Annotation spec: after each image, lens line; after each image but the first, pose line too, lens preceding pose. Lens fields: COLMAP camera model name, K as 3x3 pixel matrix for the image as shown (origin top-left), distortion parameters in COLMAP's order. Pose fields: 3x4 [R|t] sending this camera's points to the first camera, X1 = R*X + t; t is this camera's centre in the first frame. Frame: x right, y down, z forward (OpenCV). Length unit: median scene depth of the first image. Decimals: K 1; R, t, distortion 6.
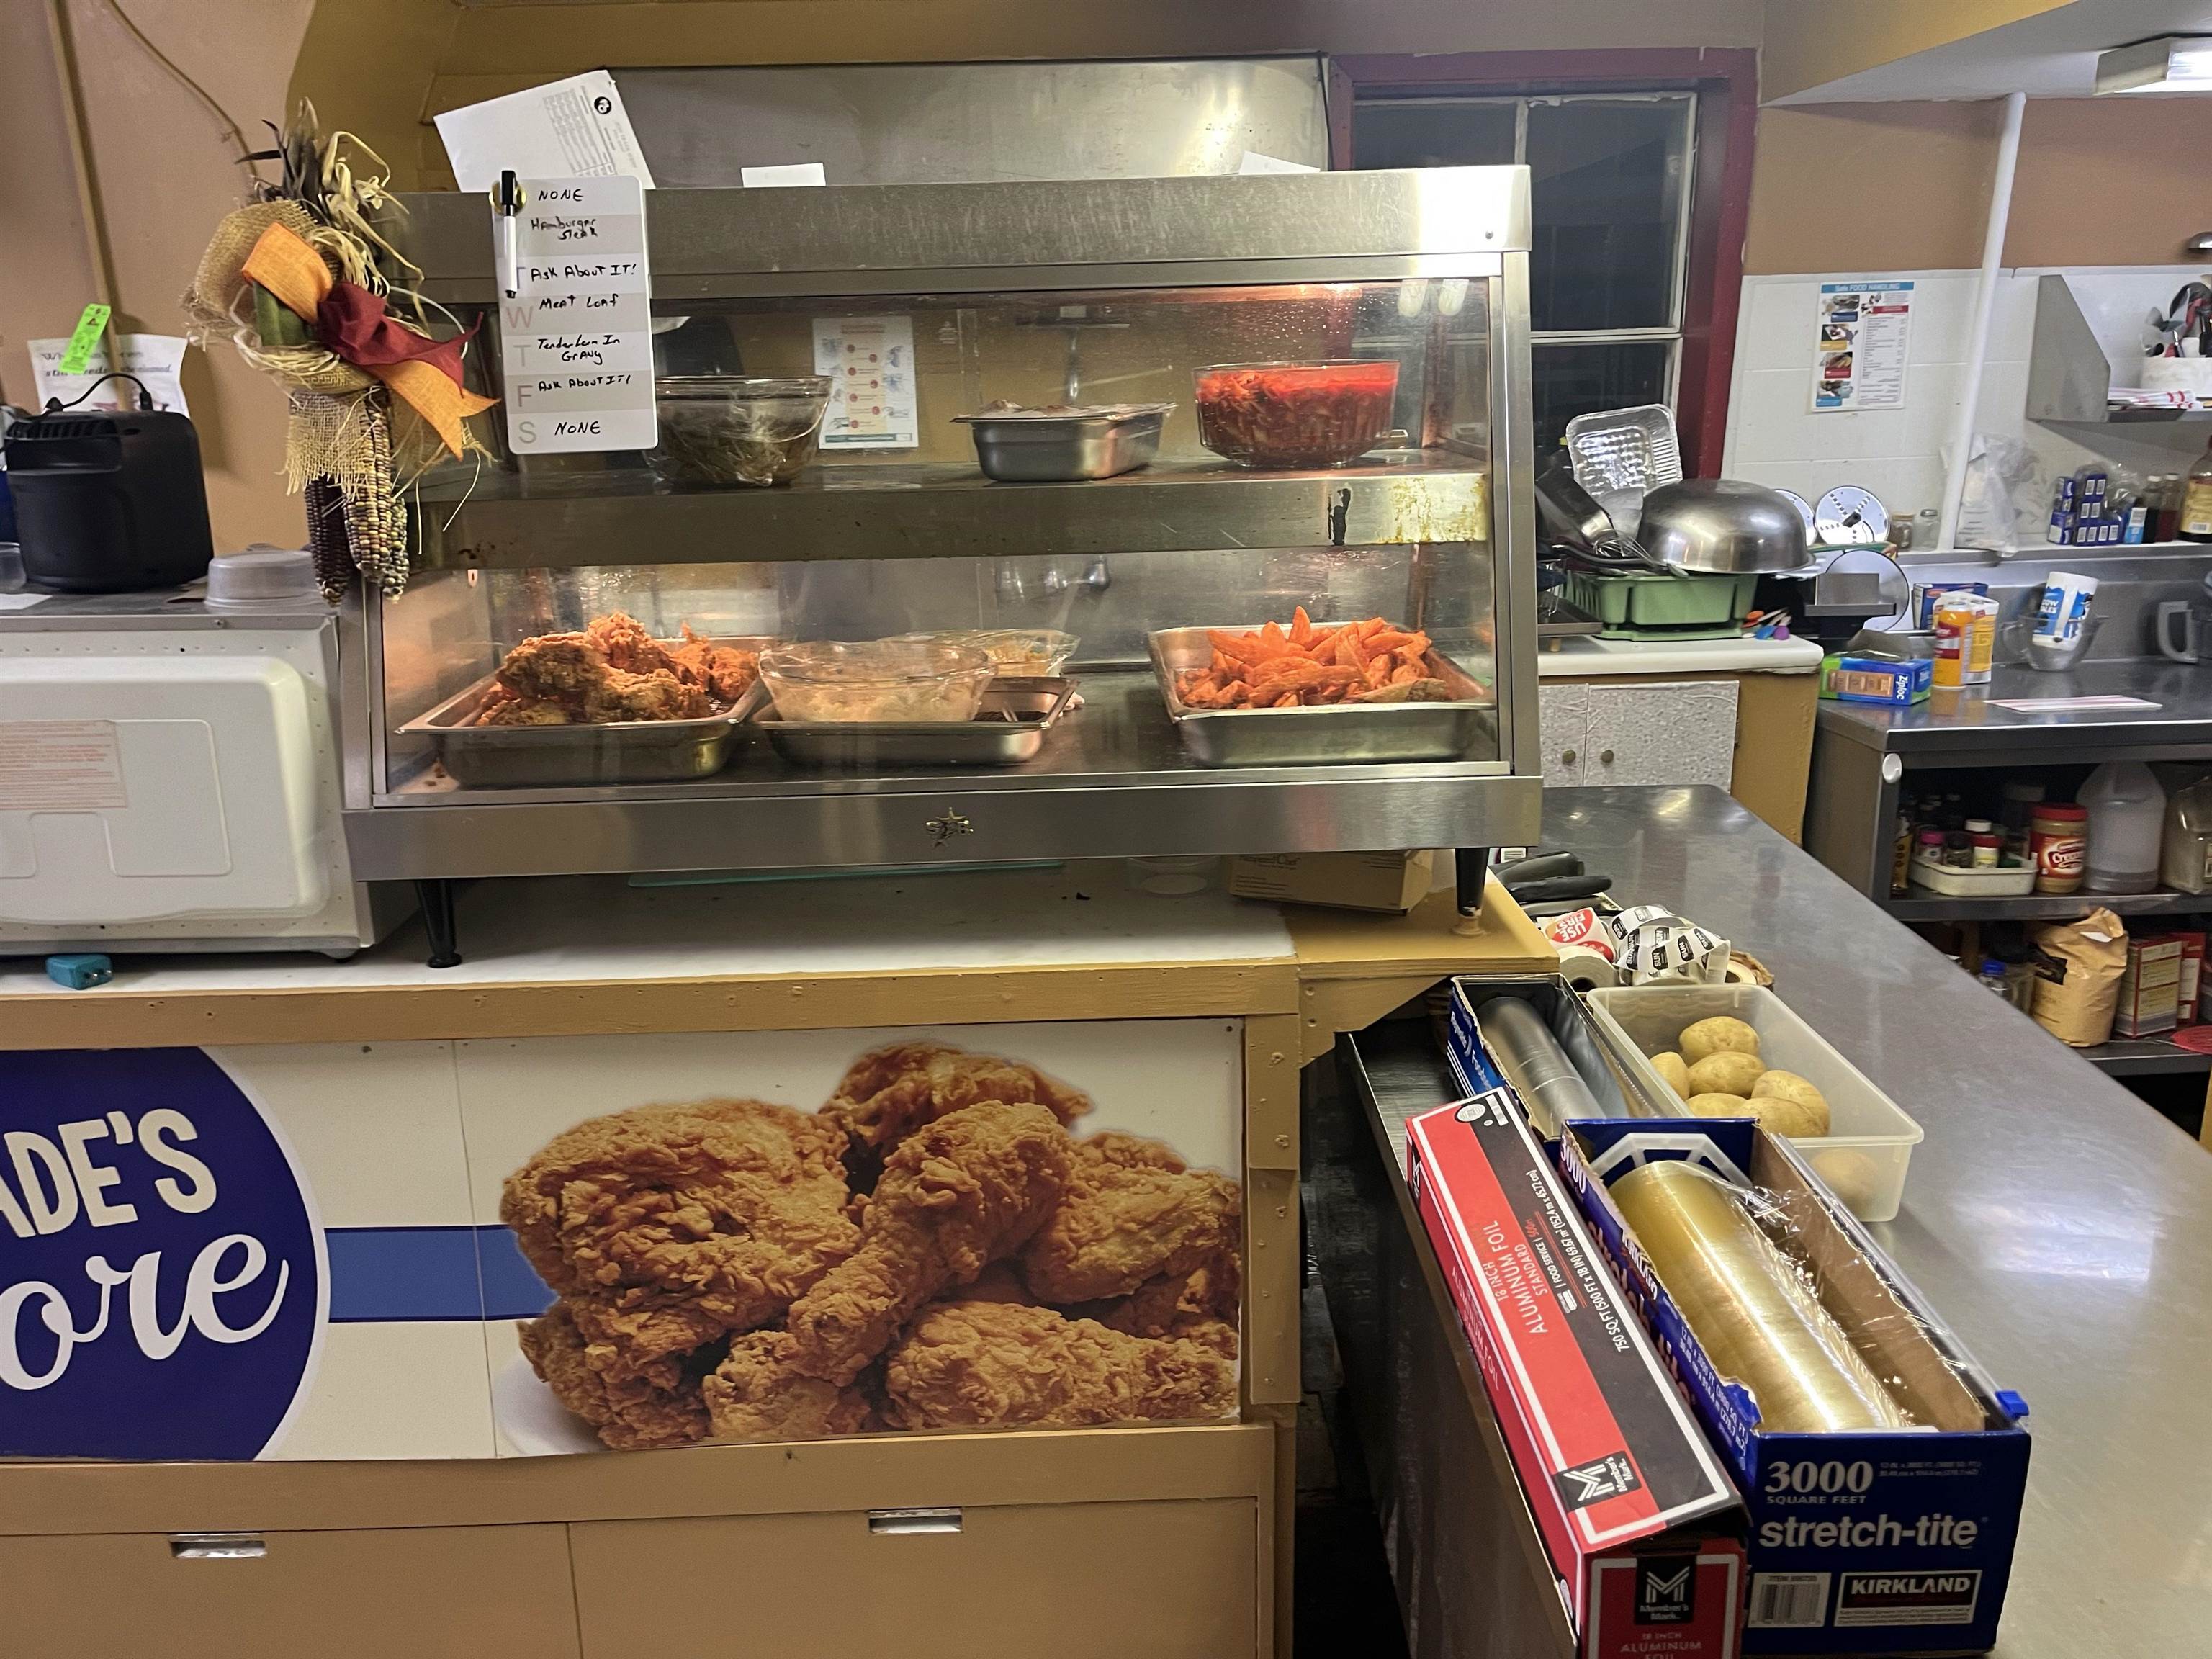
lens RADIAL K [[1682.7, 0, 1101.9], [0, 1682.7, 815.9], [0, 0, 1]] dist [0.039656, -0.041803]
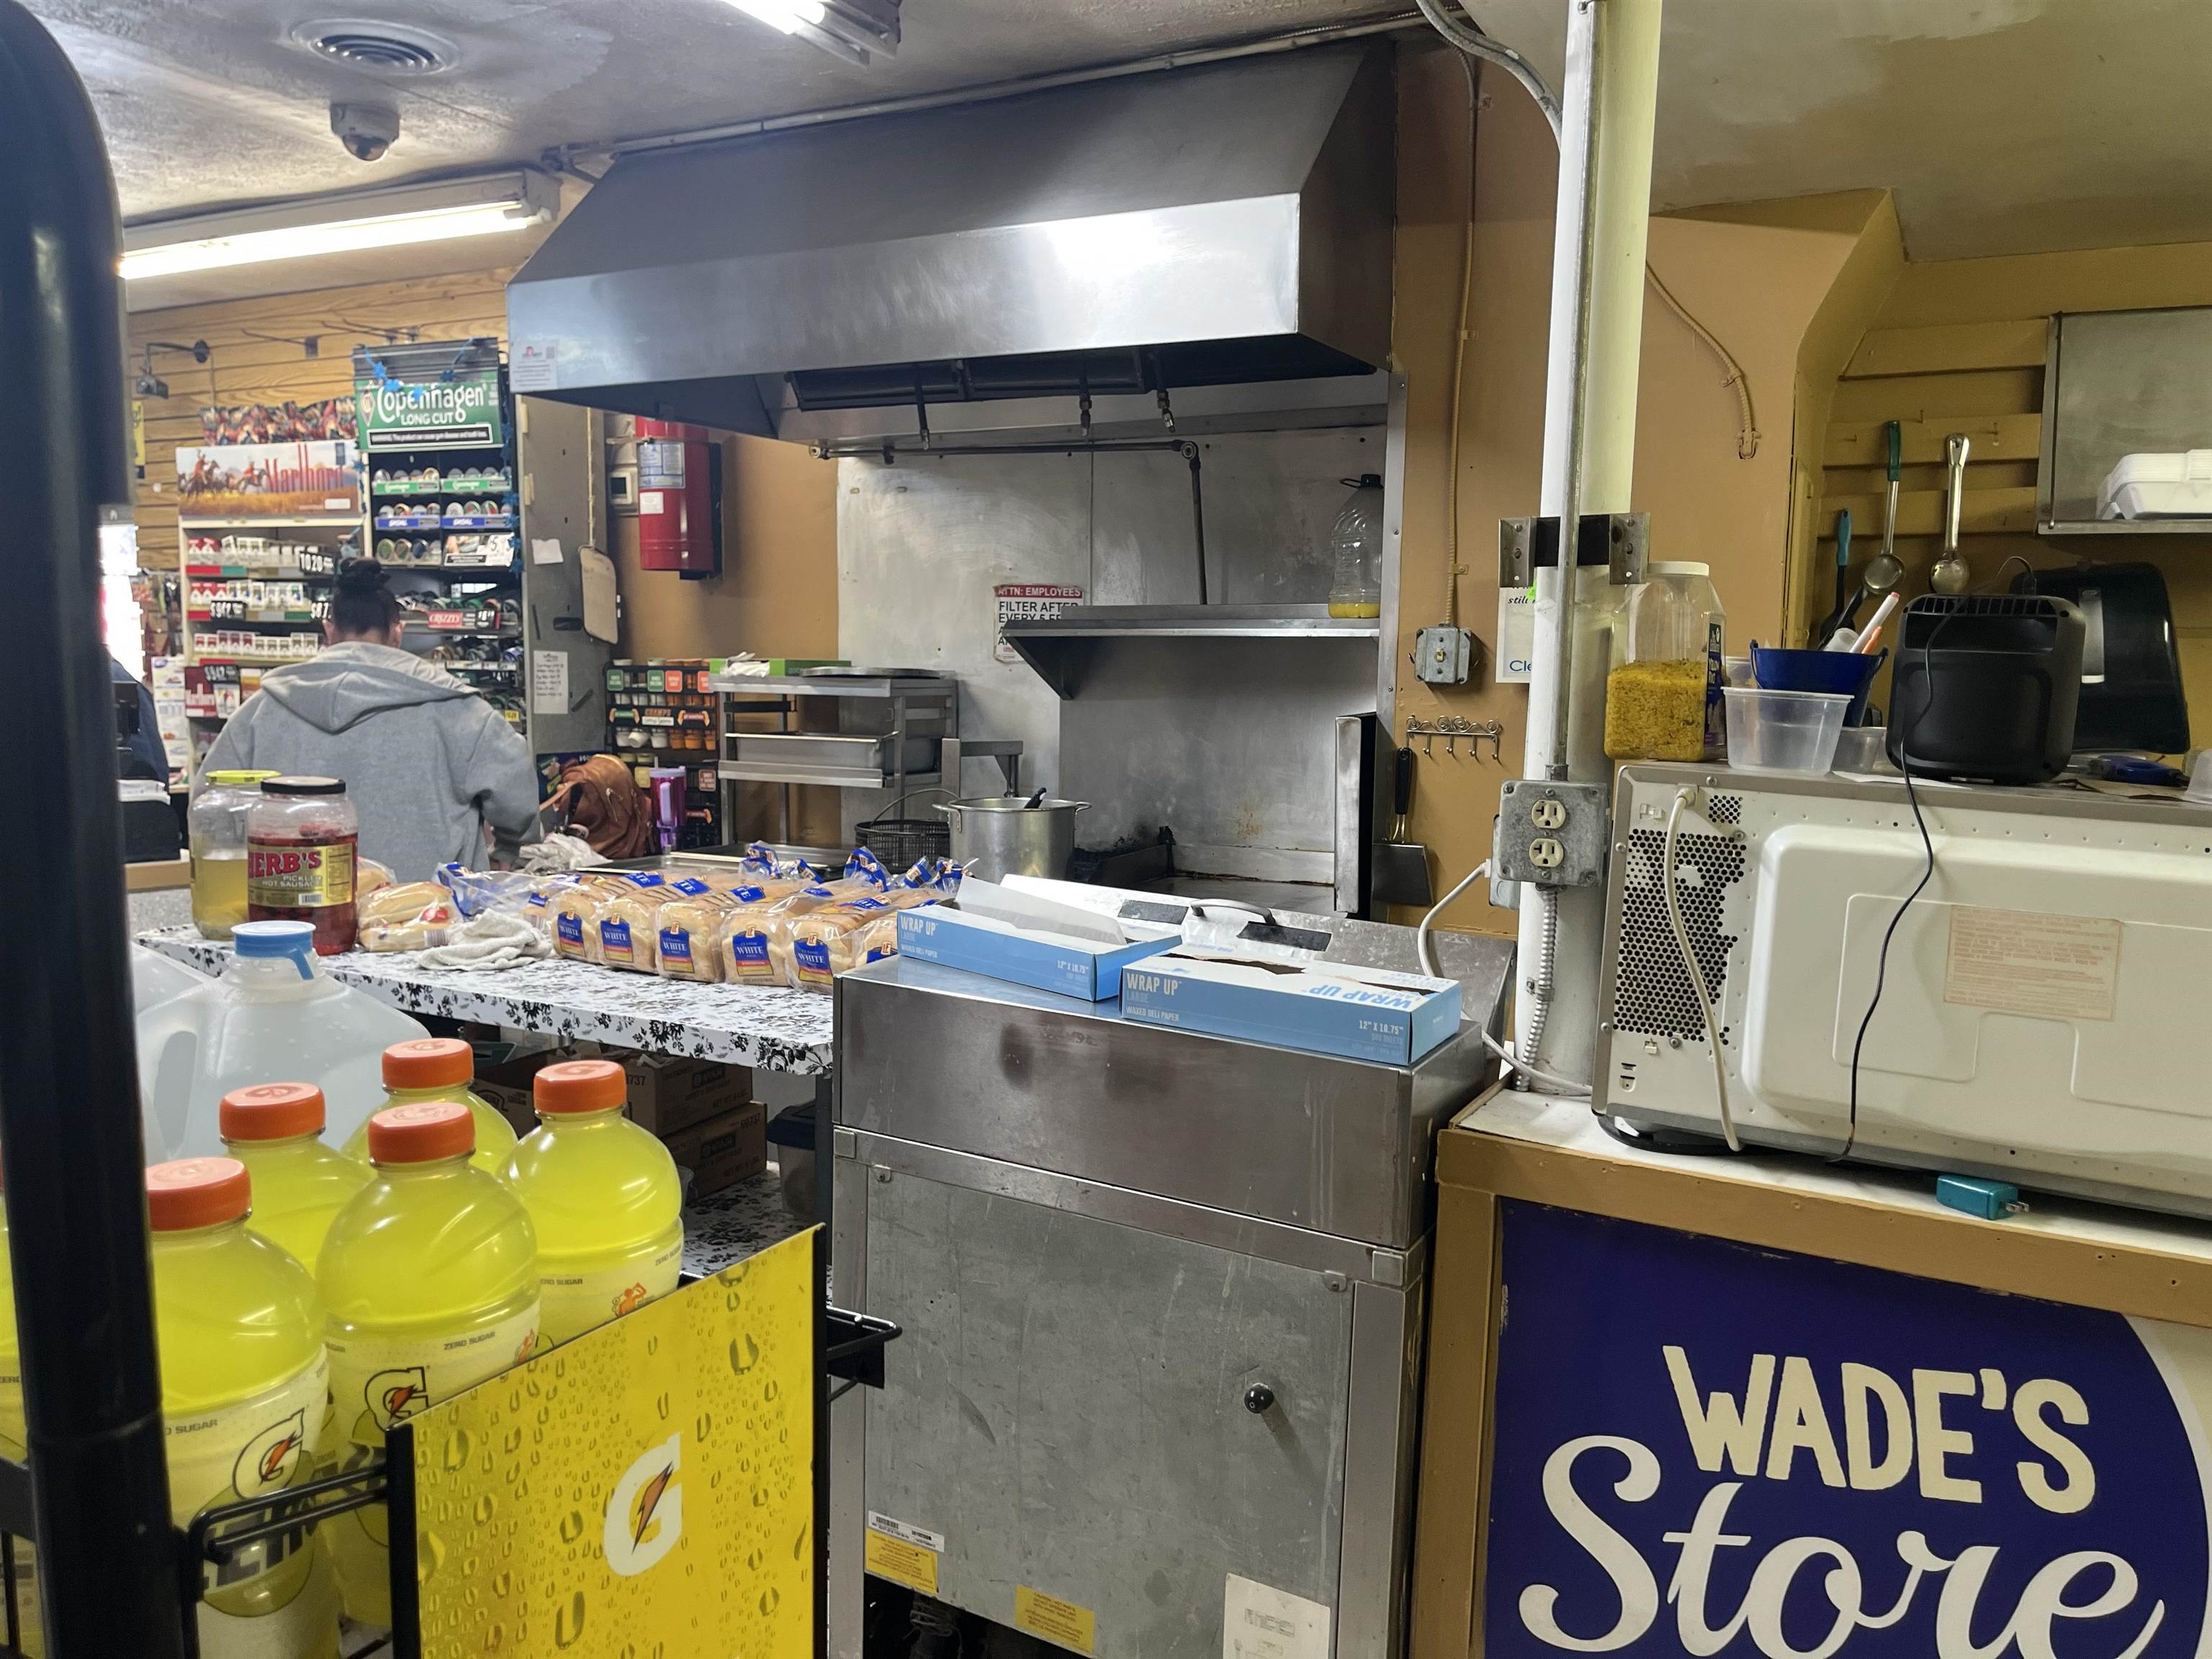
lens RADIAL K [[1682.7, 0, 1108.5], [0, 1682.7, 835.1], [0, 0, 1]] dist [0.039656, -0.041803]
pose [[0.880086, 0.092608, -0.465696, -0.581378], [-0.167242, 0.978402, -0.121493, 0.085829], [0.444386, 0.184808, 0.876565, -0.006035]]
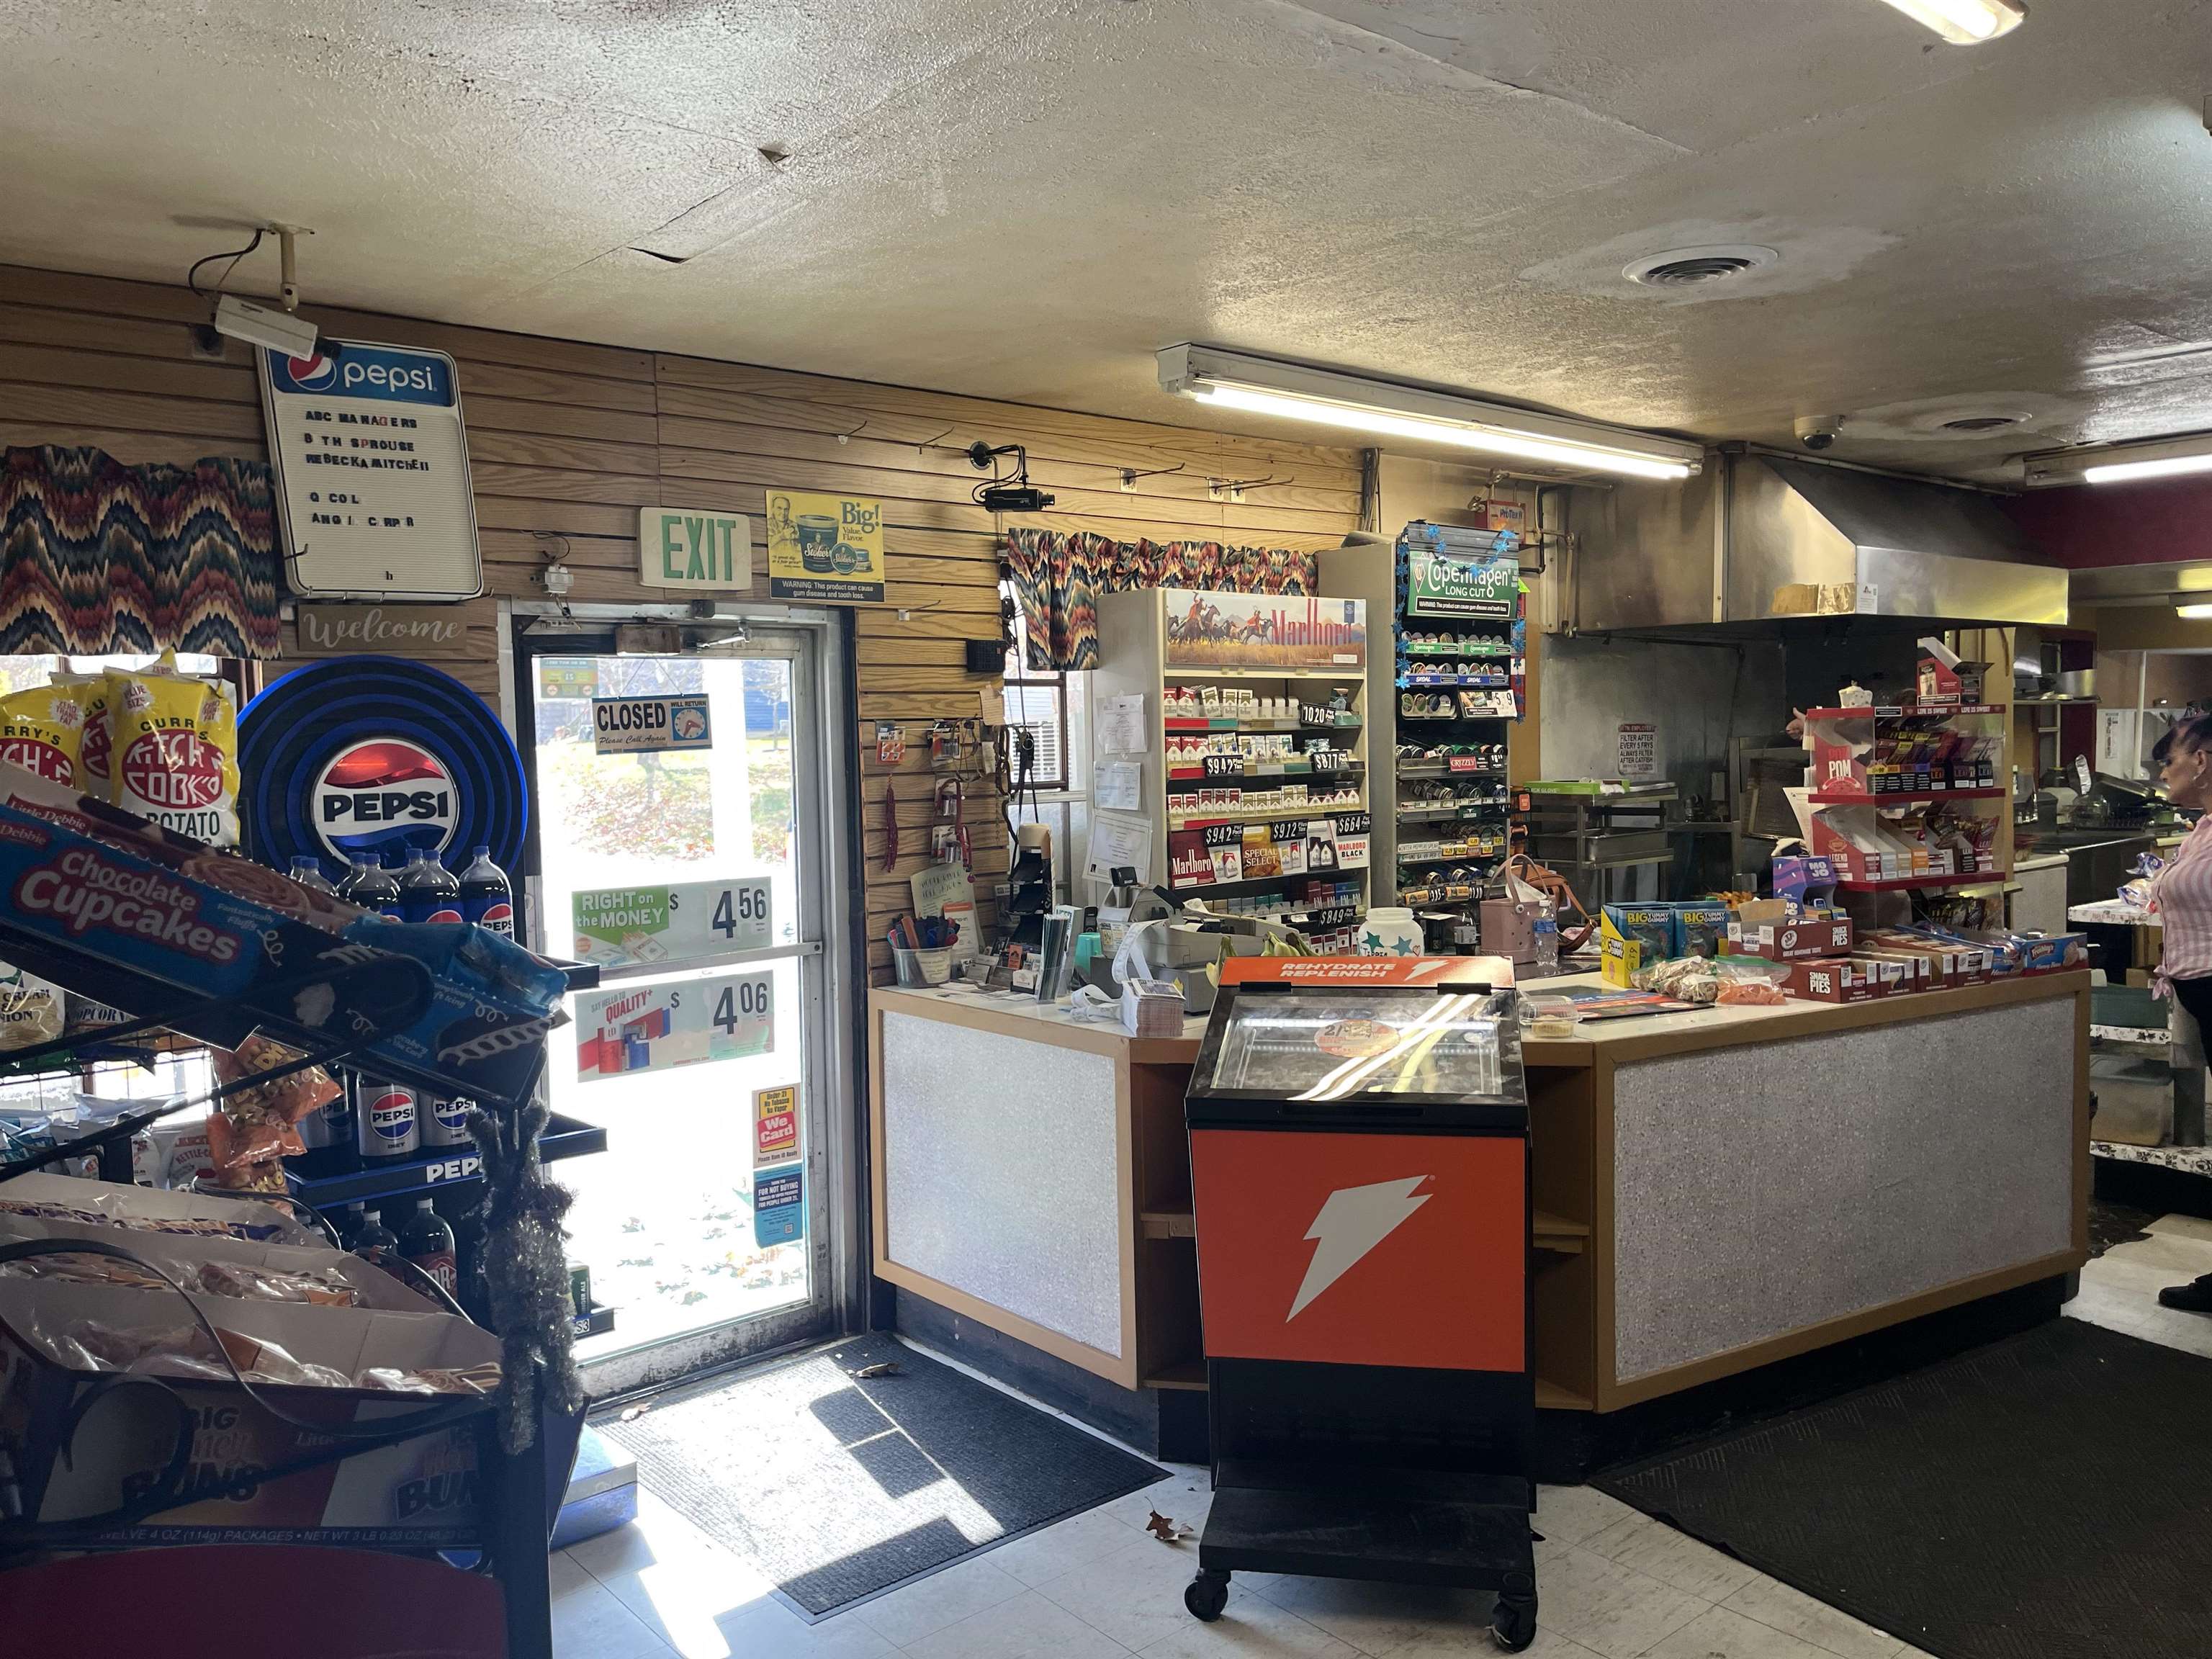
lens RADIAL K [[1682.7, 0, 1104.6], [0, 1682.7, 835.2], [0, 0, 1]] dist [0.039656, -0.041803]
pose [[0.761351, -0.031099, 0.647593, -2.792592], [0.172207, 0.972670, -0.155747, 0.091815], [-0.625051, 0.230098, 0.745899, -0.027794]]
